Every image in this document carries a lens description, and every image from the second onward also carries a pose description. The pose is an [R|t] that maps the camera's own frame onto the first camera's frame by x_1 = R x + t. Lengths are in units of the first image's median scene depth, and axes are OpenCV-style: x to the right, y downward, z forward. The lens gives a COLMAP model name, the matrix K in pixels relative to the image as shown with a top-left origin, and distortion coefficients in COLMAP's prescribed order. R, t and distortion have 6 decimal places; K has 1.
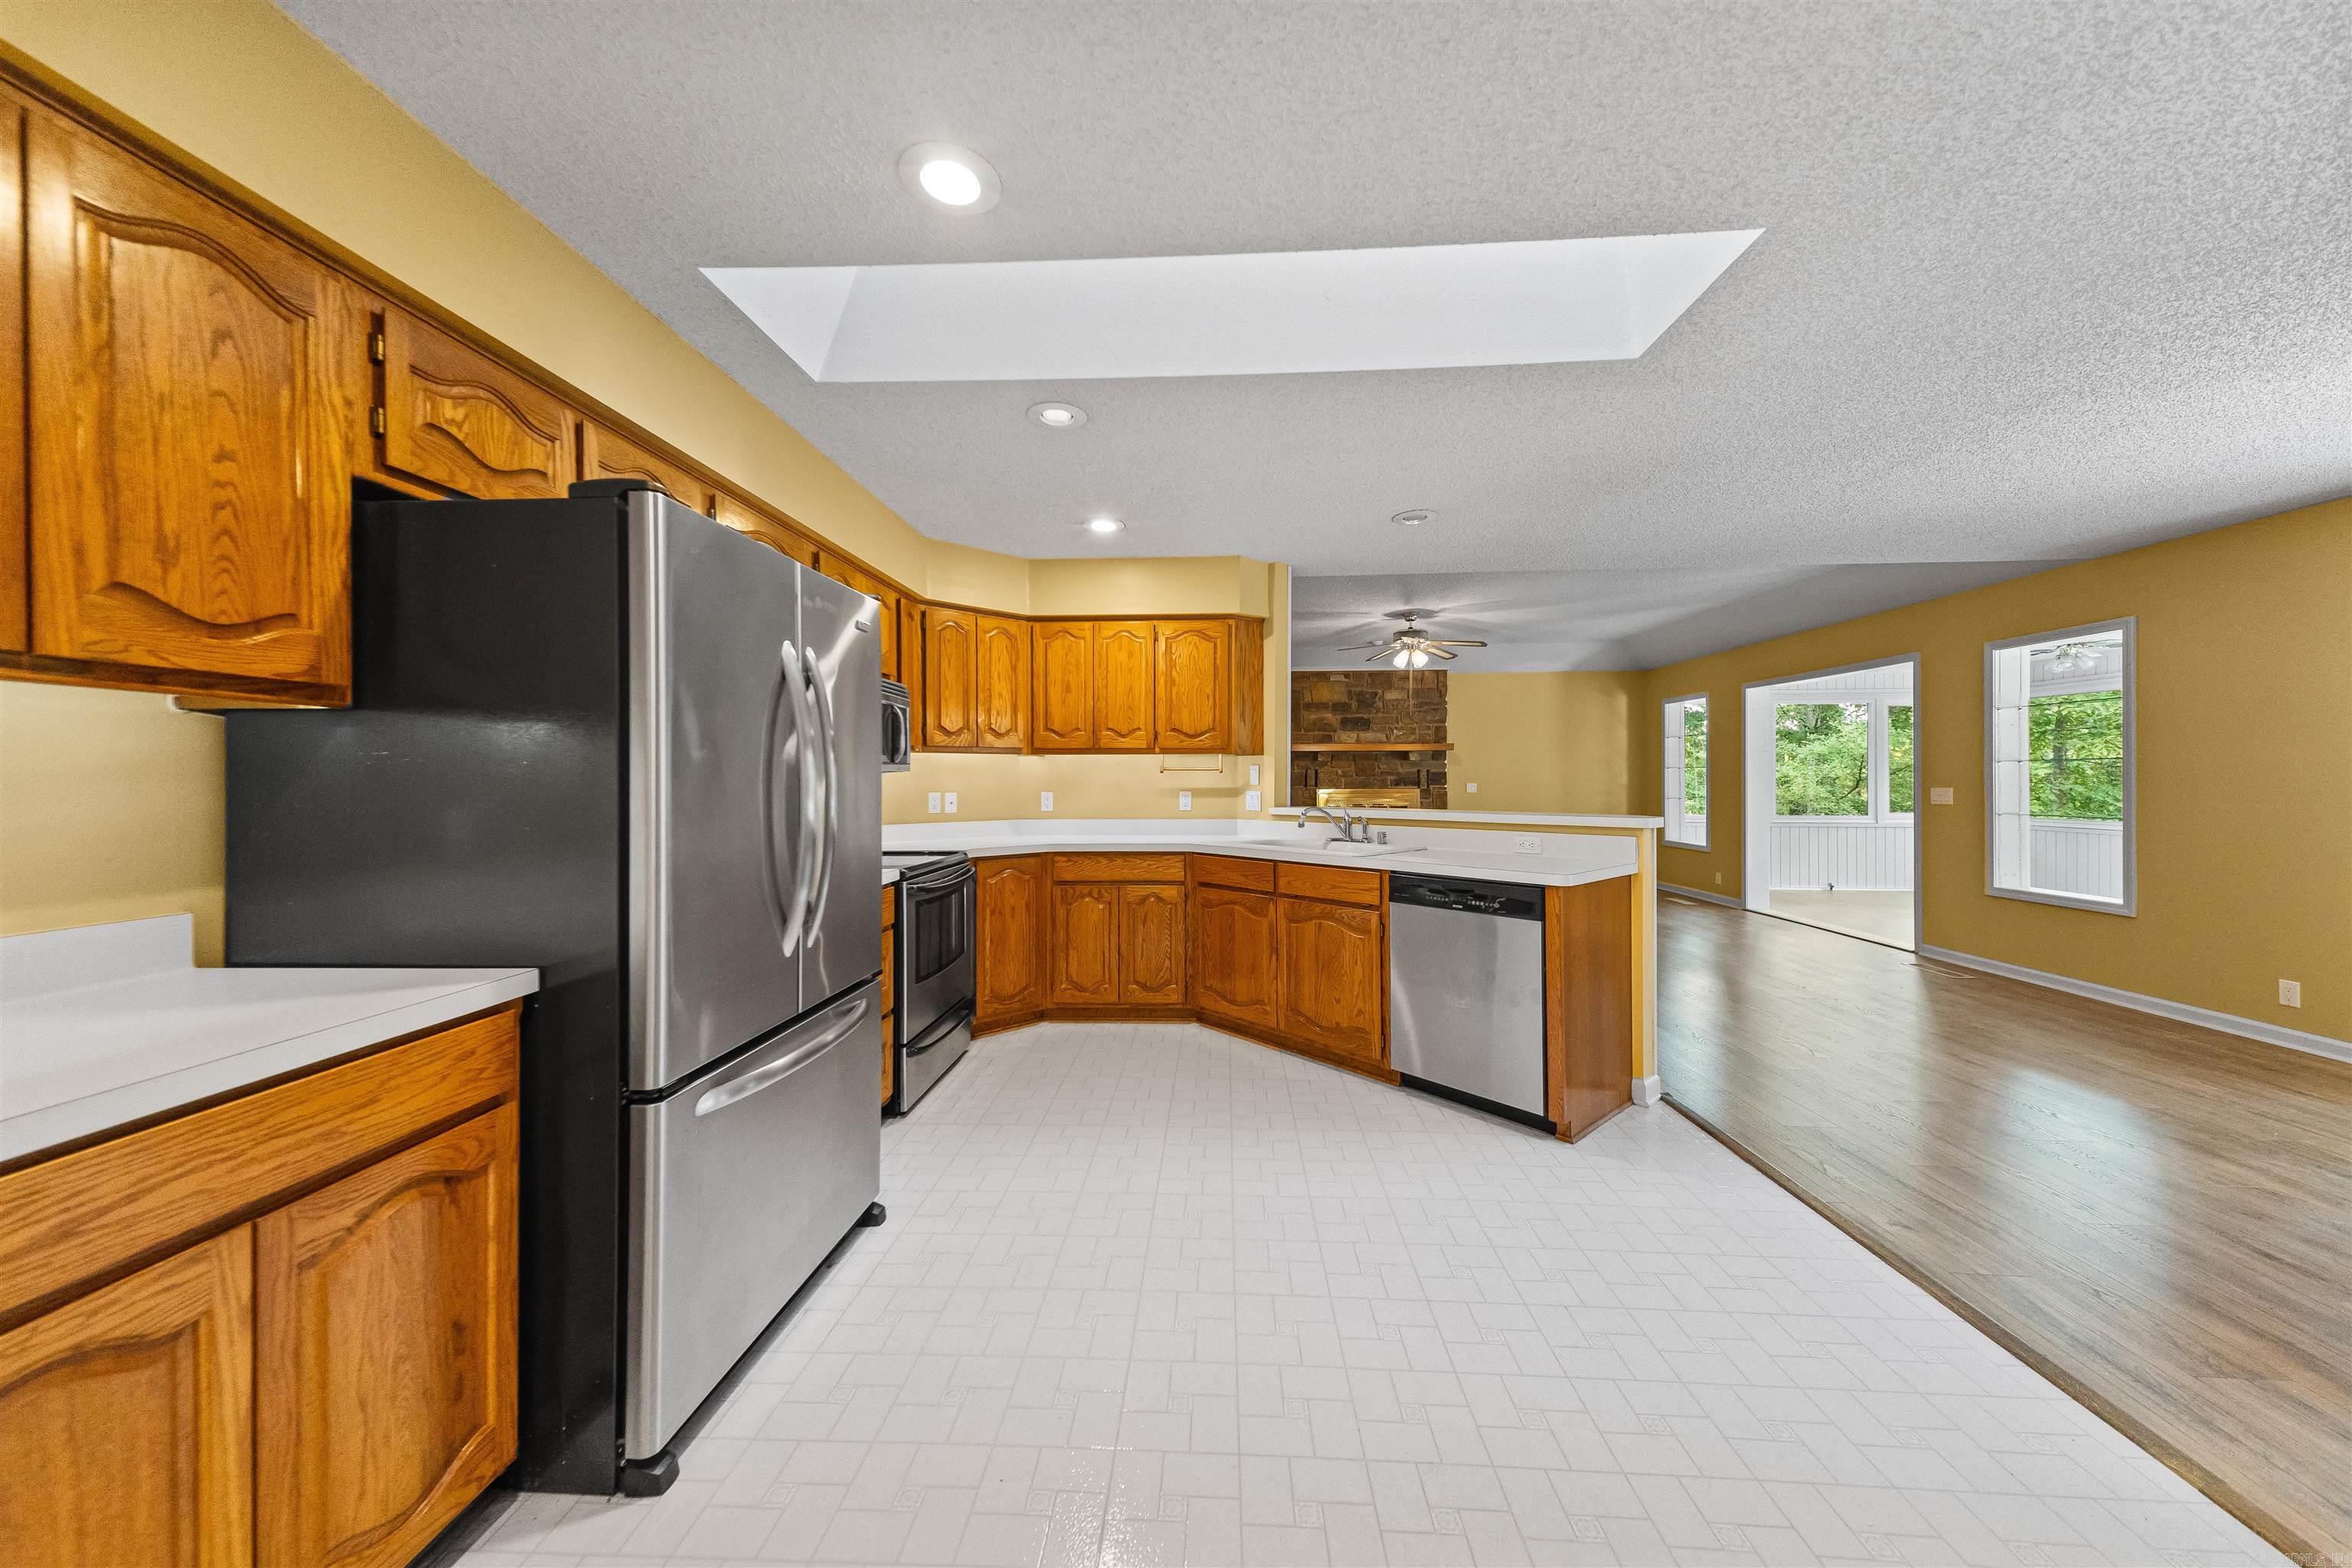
lens RADIAL K [[807.9, 0, 1182.4], [0, 807.9, 781.5], [0, 0, 1]] dist [0.026308, -0.005399]
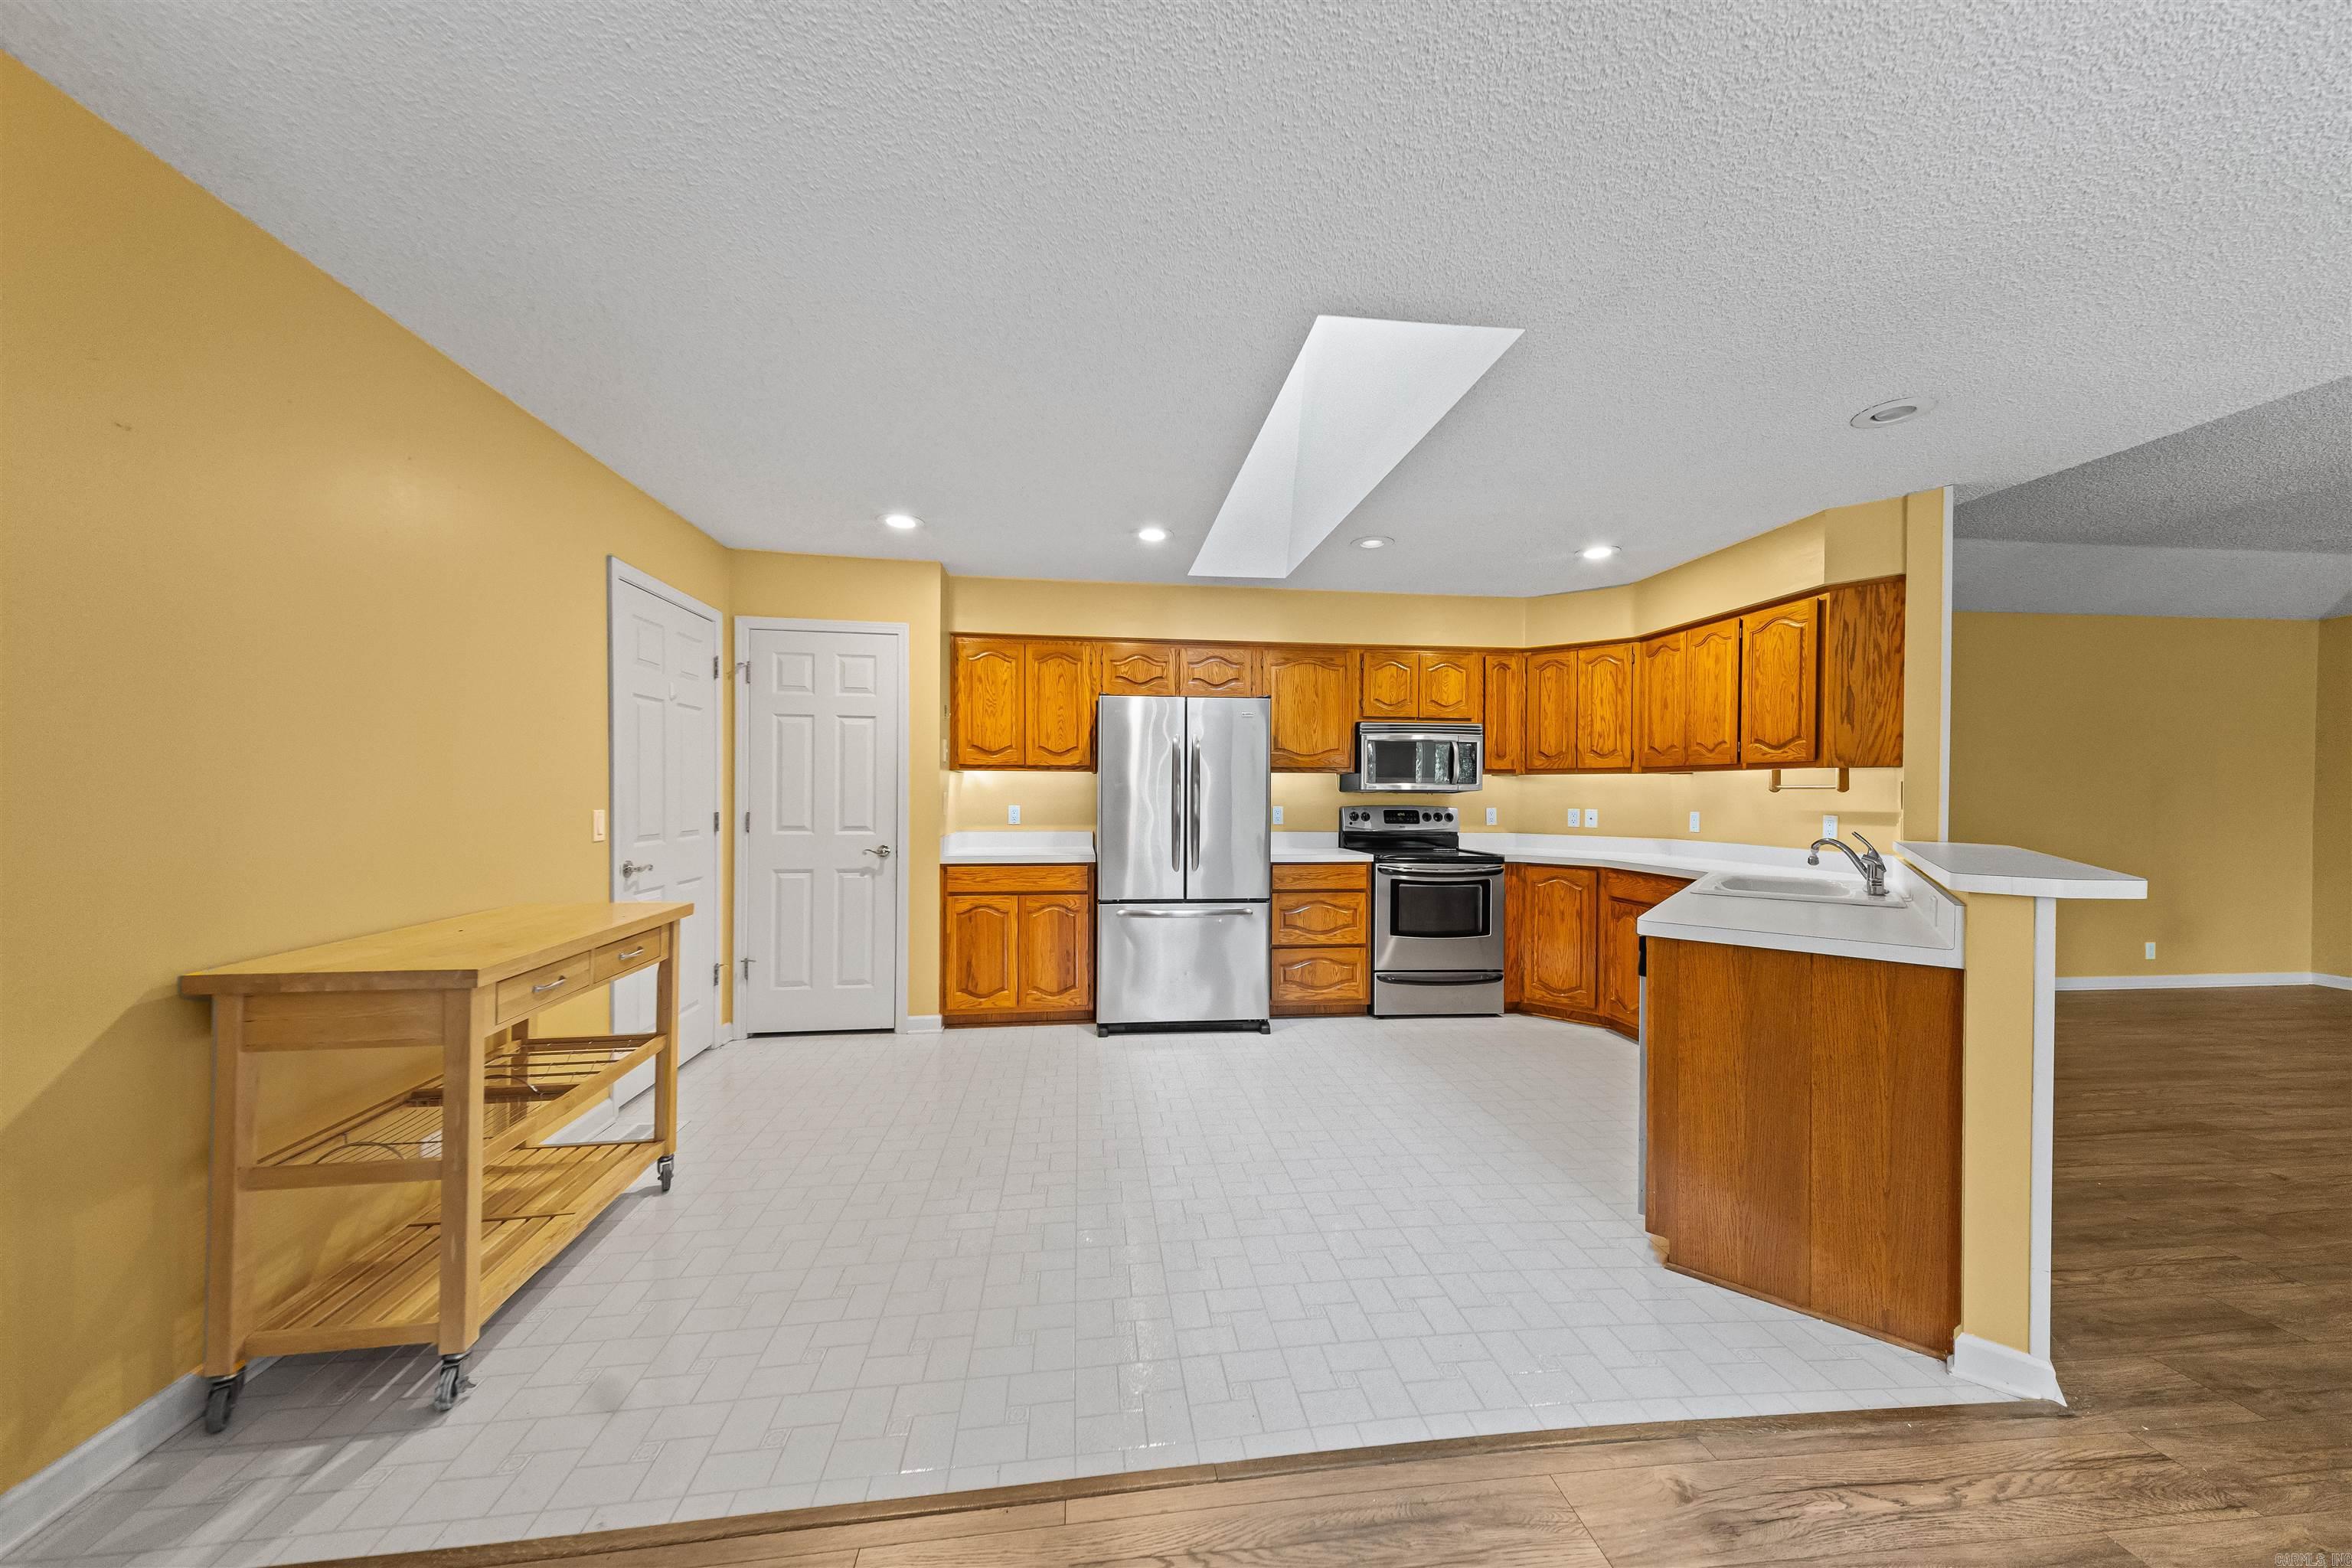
lens RADIAL K [[807.9, 0, 1178.4], [0, 807.9, 801.3], [0, 0, 1]] dist [0.026308, -0.005399]
pose [[0.172632, 0.012370, -0.984909, 0.727121], [-0.010405, 0.999888, 0.010735, -0.003072], [0.984931, 0.008395, 0.172742, 0.252028]]
